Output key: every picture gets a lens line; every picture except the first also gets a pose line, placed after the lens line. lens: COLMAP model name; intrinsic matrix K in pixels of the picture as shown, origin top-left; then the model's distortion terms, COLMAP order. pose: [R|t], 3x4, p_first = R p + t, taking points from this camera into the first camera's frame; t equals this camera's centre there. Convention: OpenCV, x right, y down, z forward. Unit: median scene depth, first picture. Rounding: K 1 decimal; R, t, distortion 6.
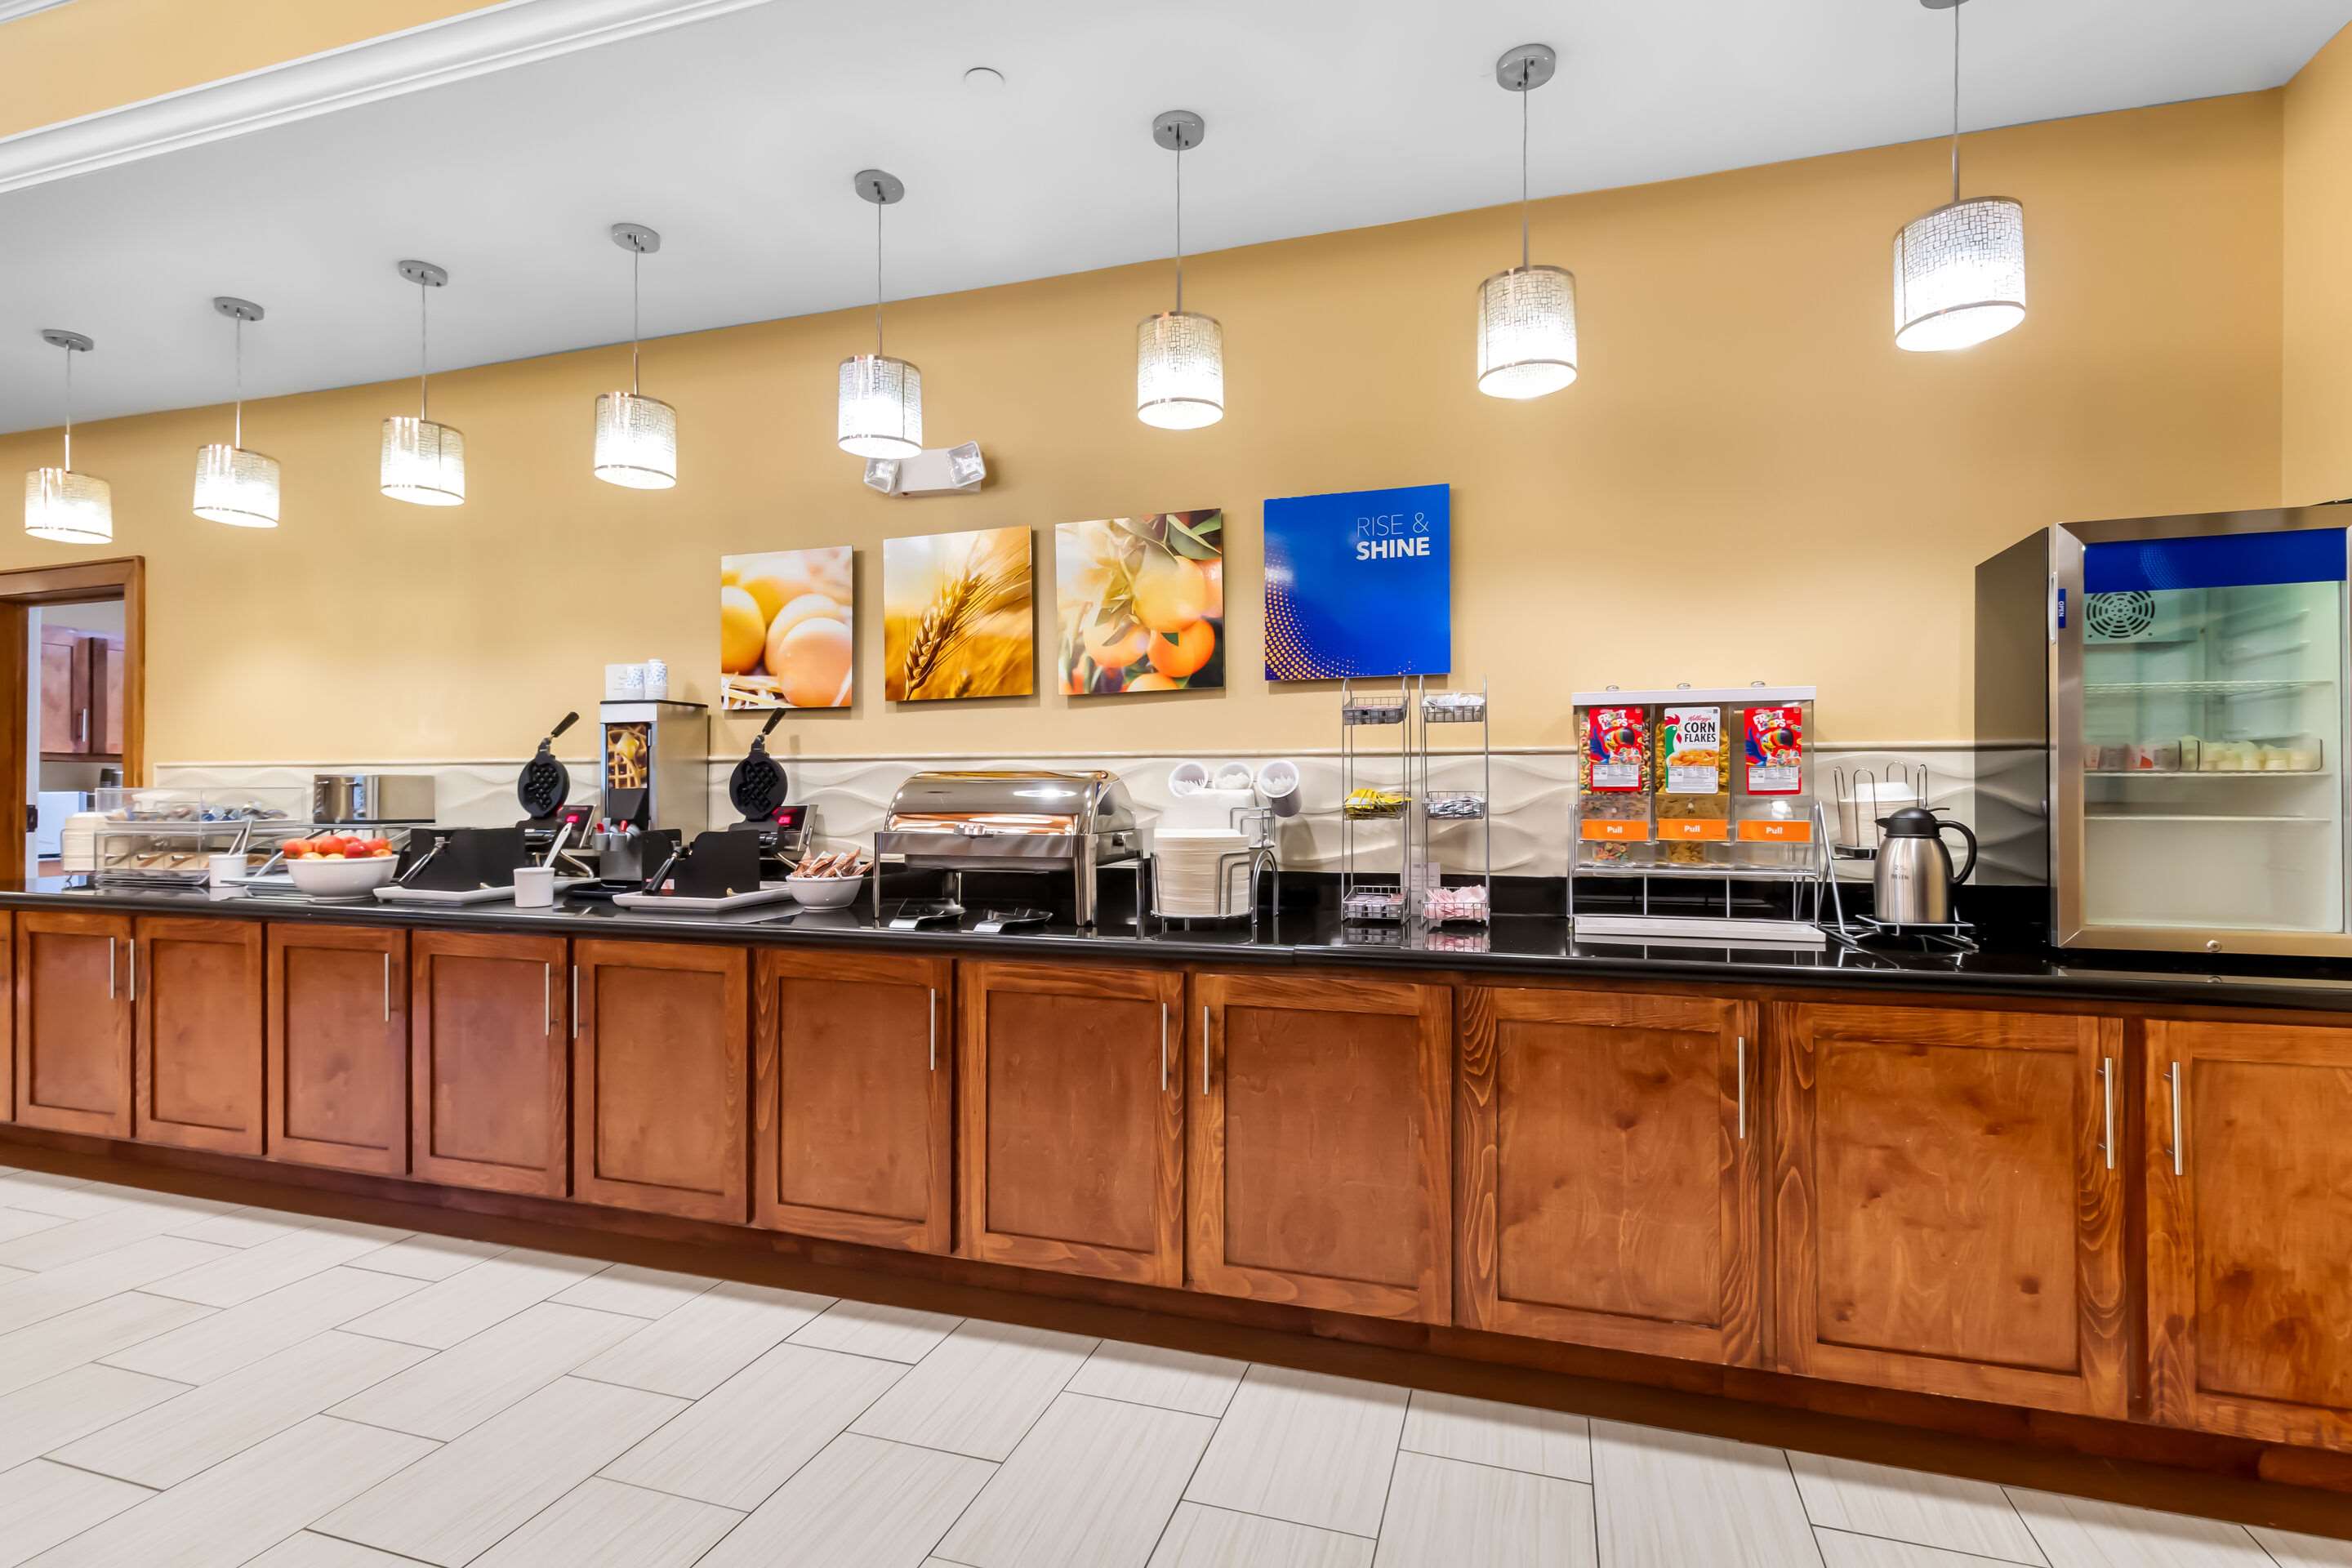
lens RADIAL K [[1128.0, 0, 1193.4], [0, 1128.0, 788.4], [0, 0, 1]] dist [-0.006050, 0.002008]
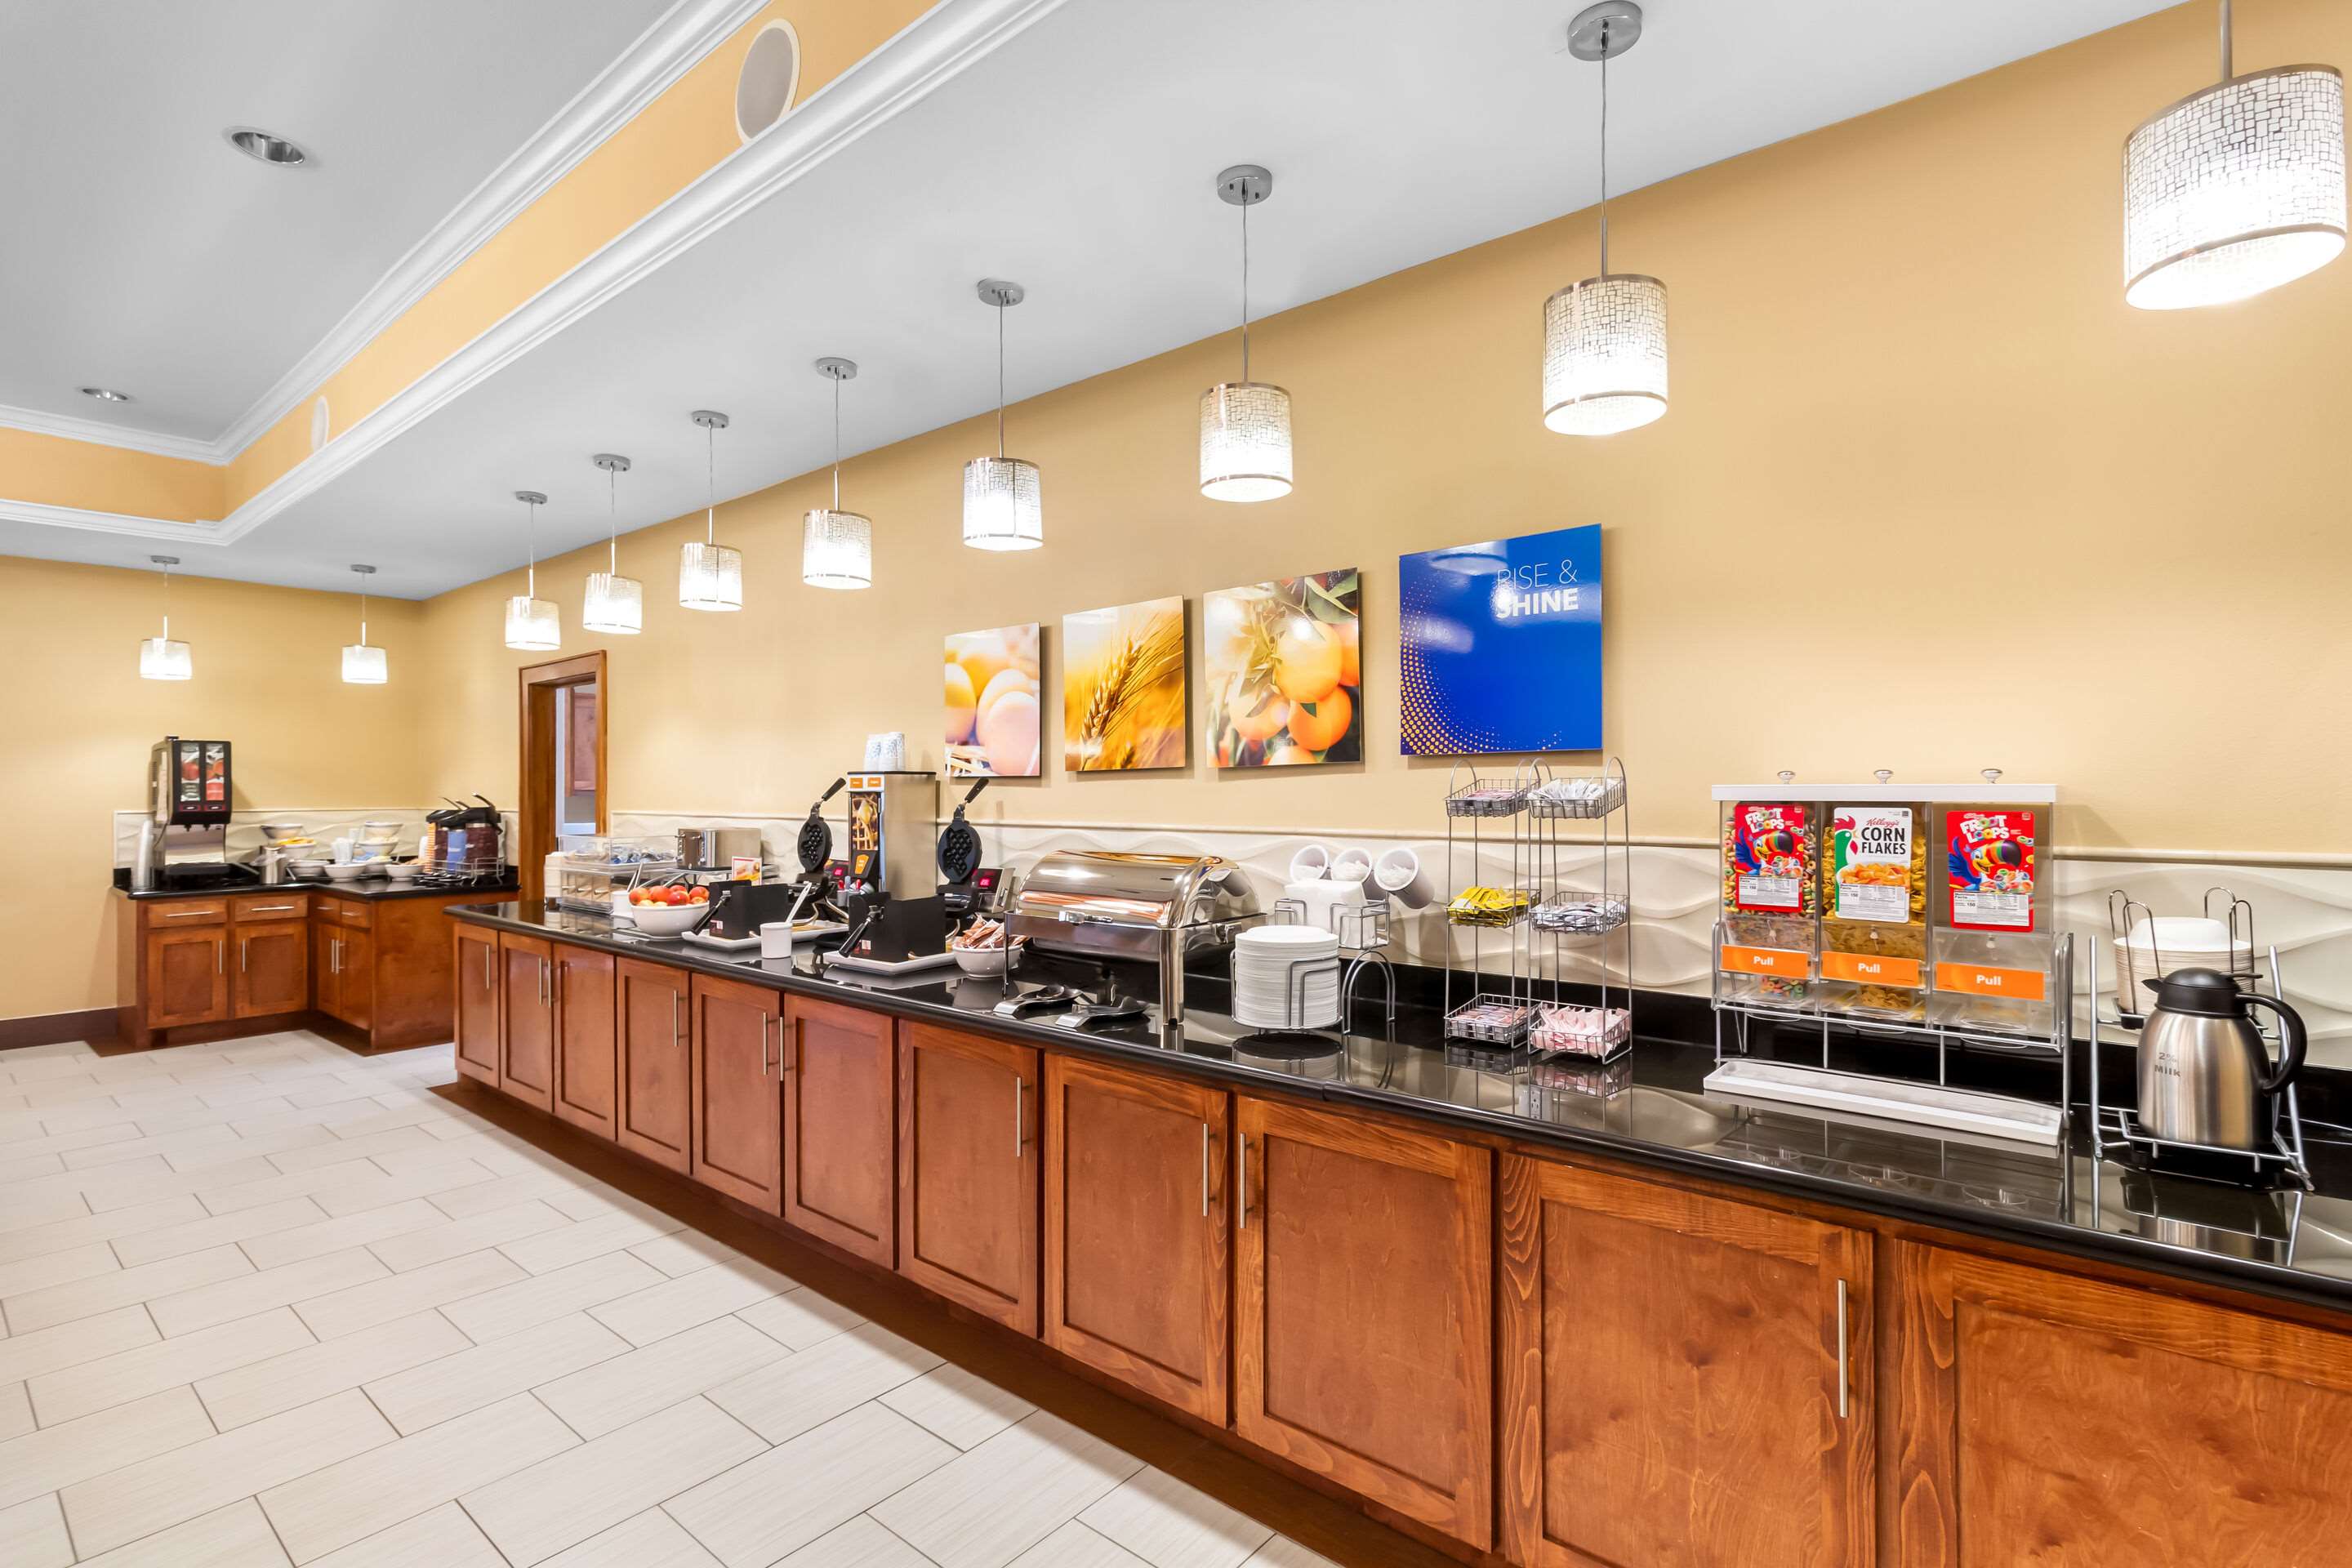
lens RADIAL K [[1128.0, 0, 1175.0], [0, 1128.0, 783.7], [0, 0, 1]] dist [-0.006050, 0.002008]
pose [[0.920227, -0.003733, -0.391367, 0.301446], [0.004870, 0.999986, 0.001911, -0.090030], [0.391355, -0.003664, 0.920233, 0.115999]]
